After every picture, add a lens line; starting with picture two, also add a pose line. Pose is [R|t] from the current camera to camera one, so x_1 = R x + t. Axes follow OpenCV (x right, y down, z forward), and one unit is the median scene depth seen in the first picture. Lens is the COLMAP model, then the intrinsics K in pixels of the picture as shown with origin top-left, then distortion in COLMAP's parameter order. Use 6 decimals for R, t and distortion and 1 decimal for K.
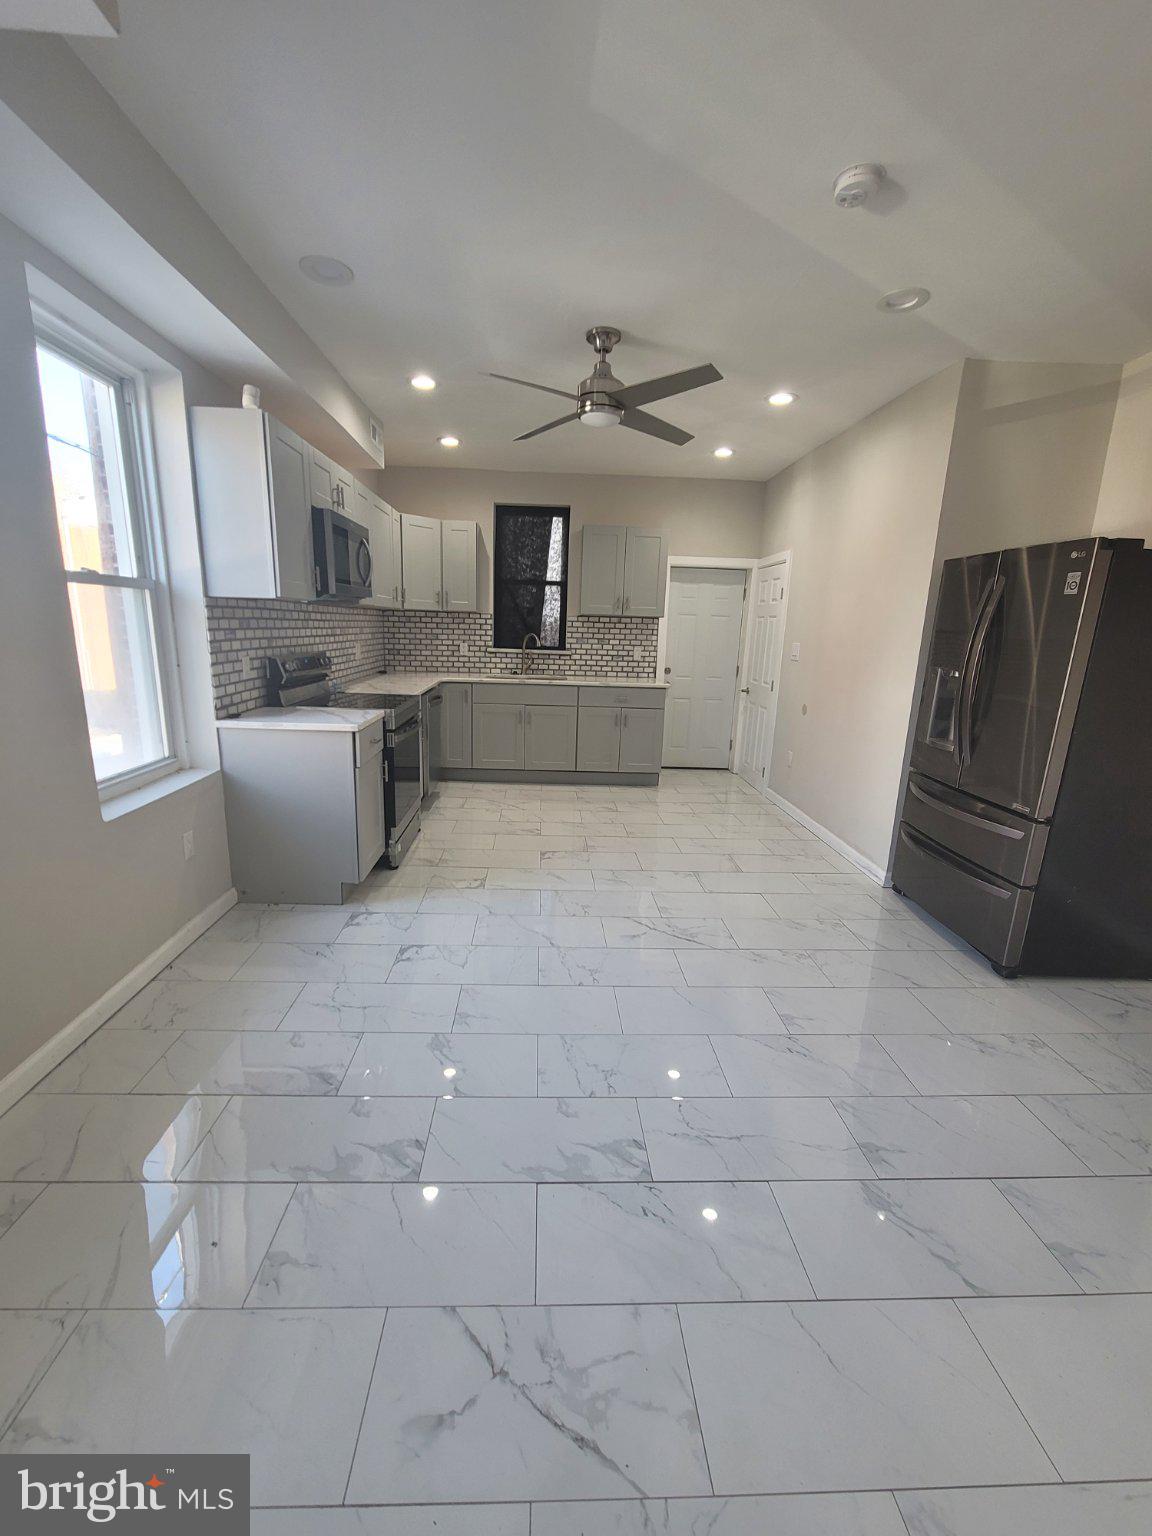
lens RADIAL K [[624.2, 0, 568.9], [0, 624.2, 763.8], [0, 0, 1]] dist [-0.004876, 0.001774]
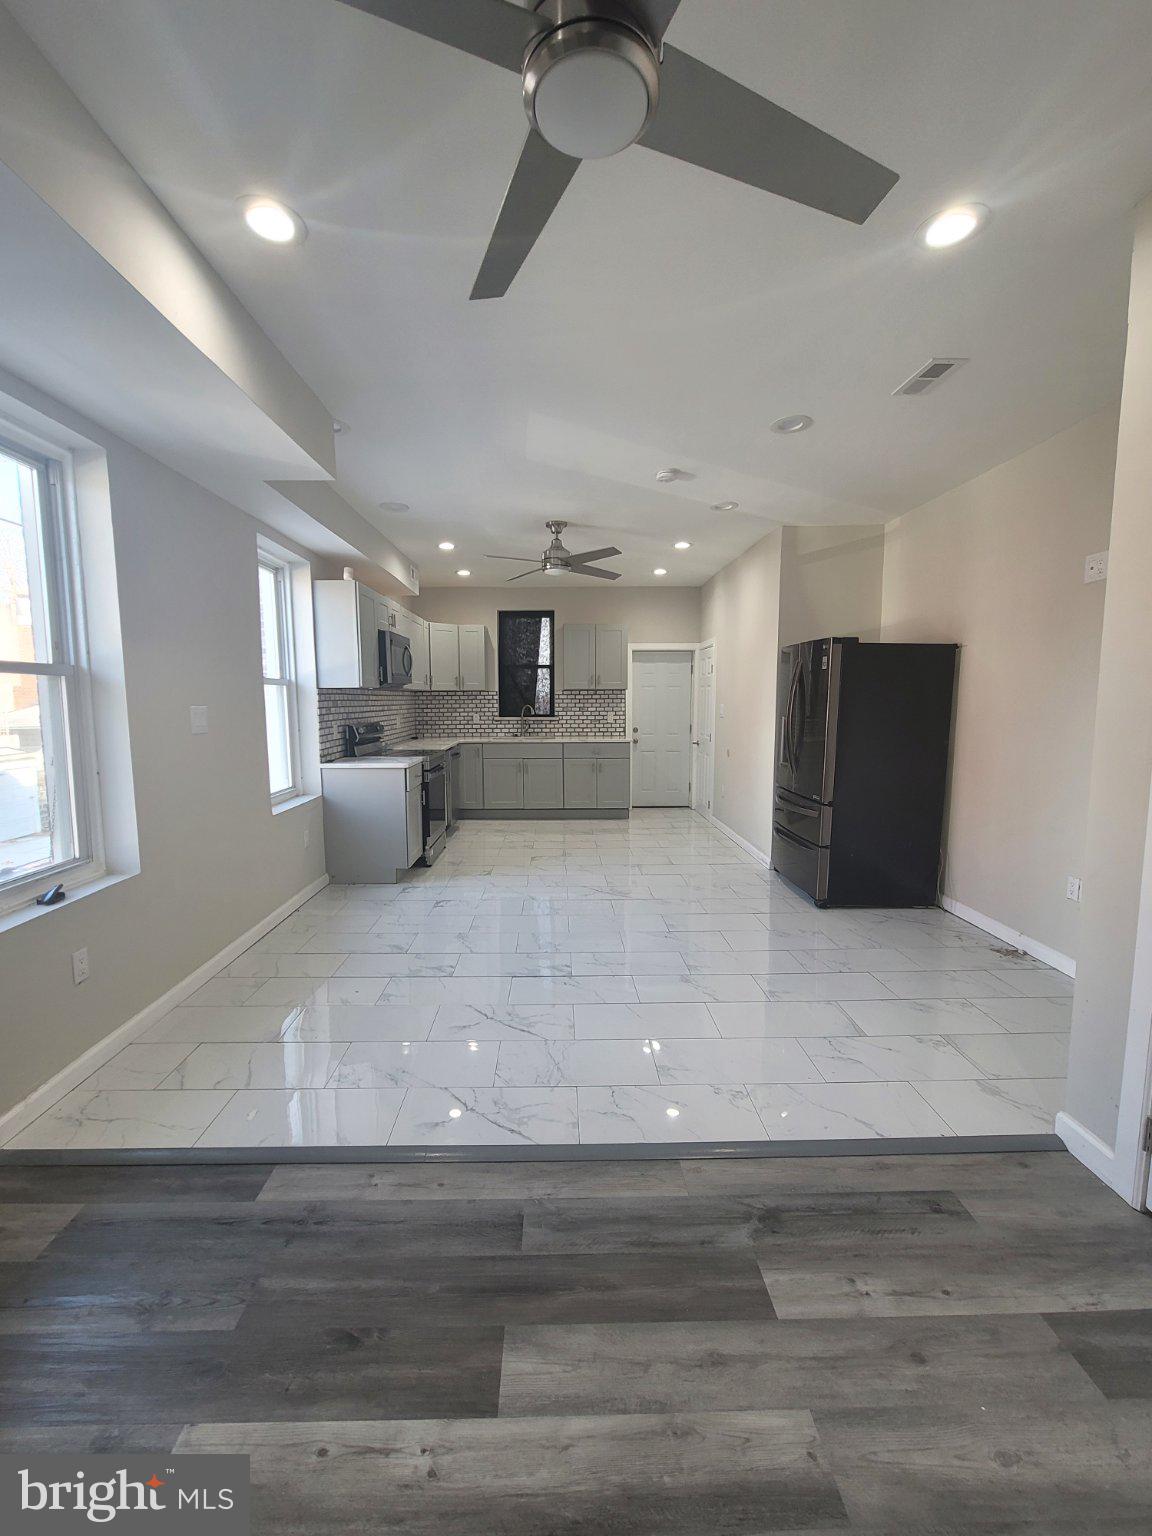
lens RADIAL K [[624.2, 0, 565.7], [0, 624.2, 761.0], [0, 0, 1]] dist [-0.004876, 0.001774]
pose [[0.999062, -0.032432, -0.028705, 0.061108], [0.028810, 0.992516, -0.118668, 0.074163], [0.032338, 0.117730, 0.992519, -0.320416]]
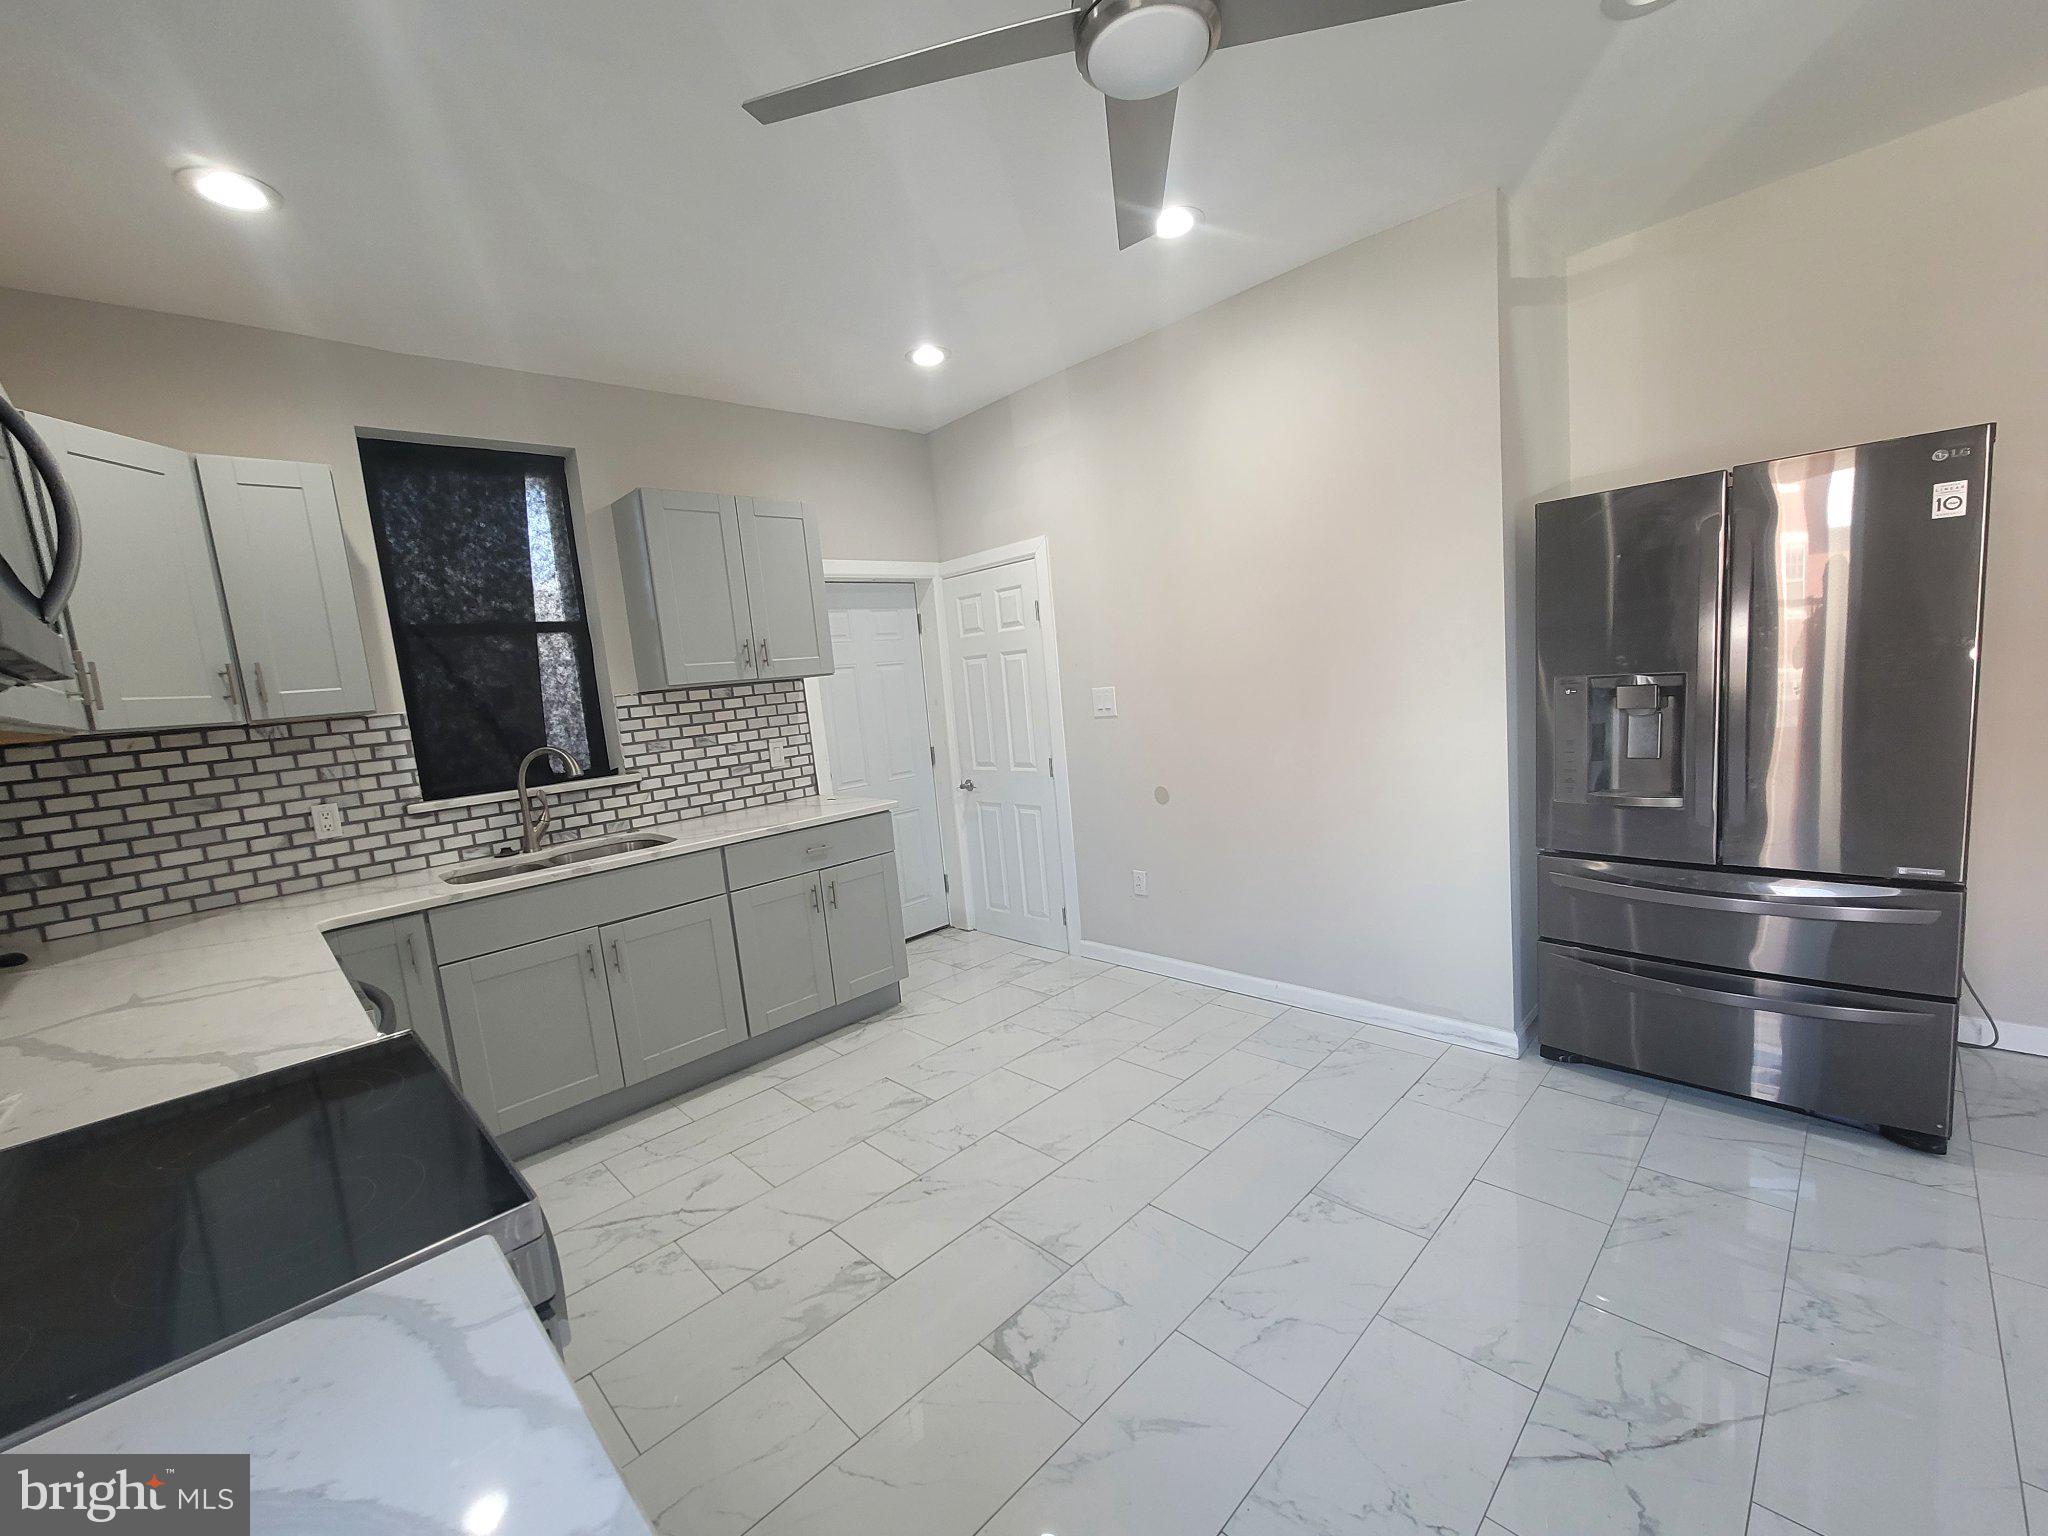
lens RADIAL K [[832.3, 0, 1020.5], [0, 832.3, 774.3], [0, 0, 1]] dist [-0.004876, 0.001774]
pose [[0.738680, -0.179267, 0.649781, -0.207975], [0.258259, 0.965694, -0.027169, -0.110465], [-0.622619, 0.187881, 0.759635, 0.455100]]
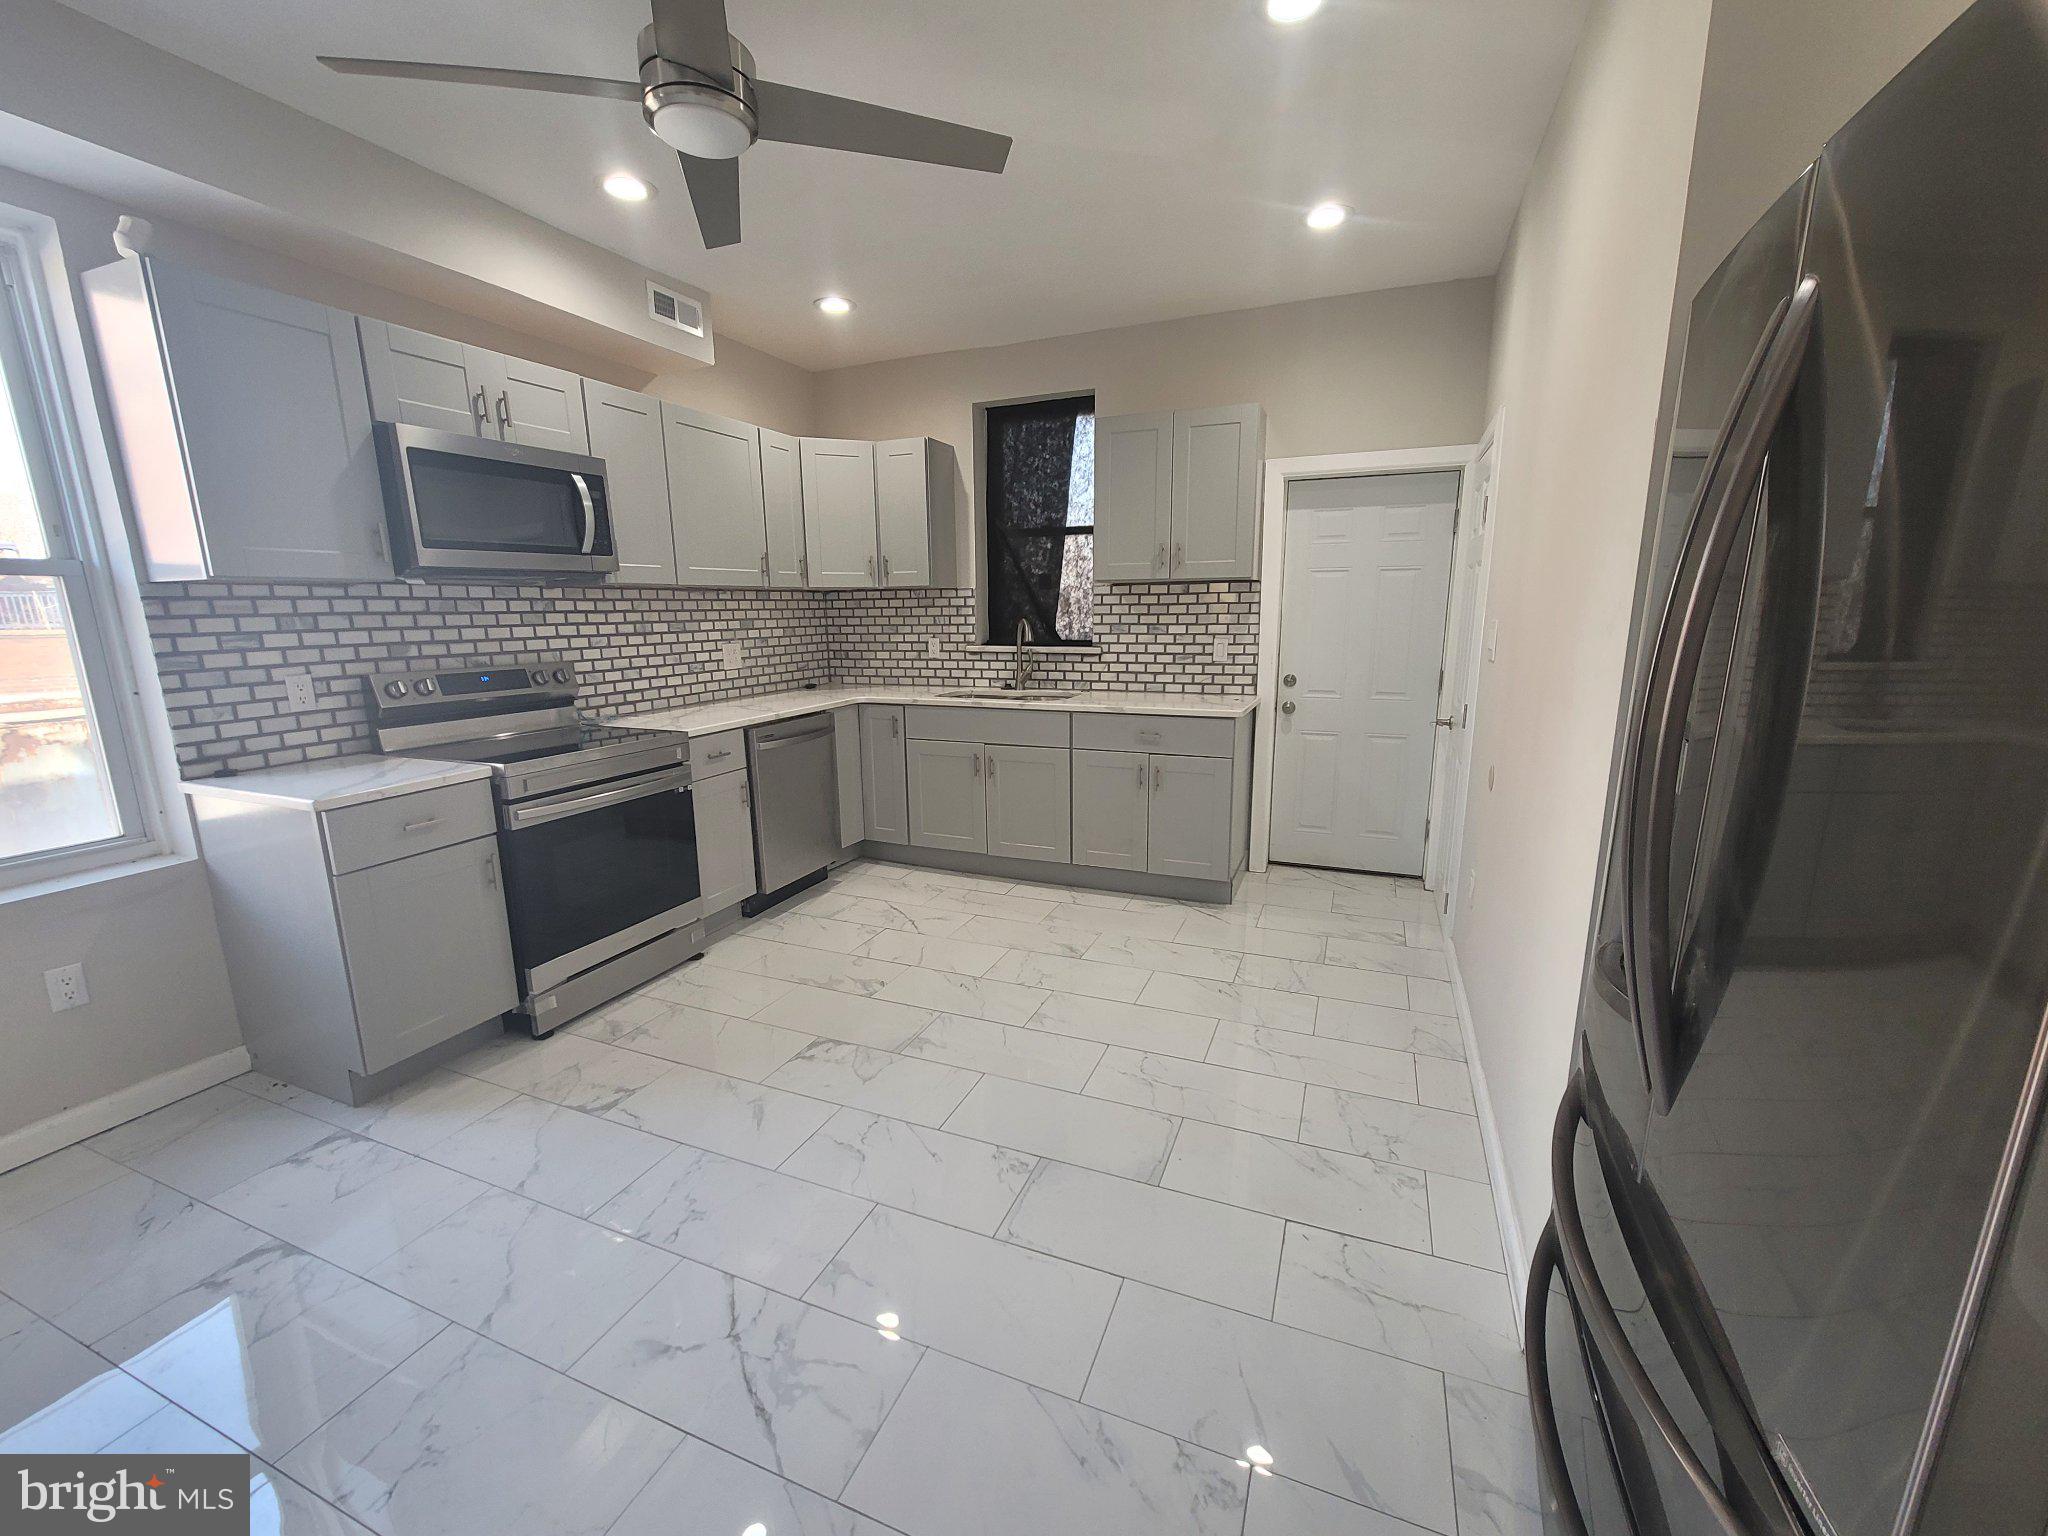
lens RADIAL K [[832.3, 0, 1023.1], [0, 832.3, 778.6], [0, 0, 1]] dist [-0.004876, 0.001774]
pose [[0.907823, 0.044192, -0.417019, 0.303318], [-0.051826, 0.998632, -0.006996, -0.062165], [0.416139, 0.027964, 0.908871, 0.338106]]
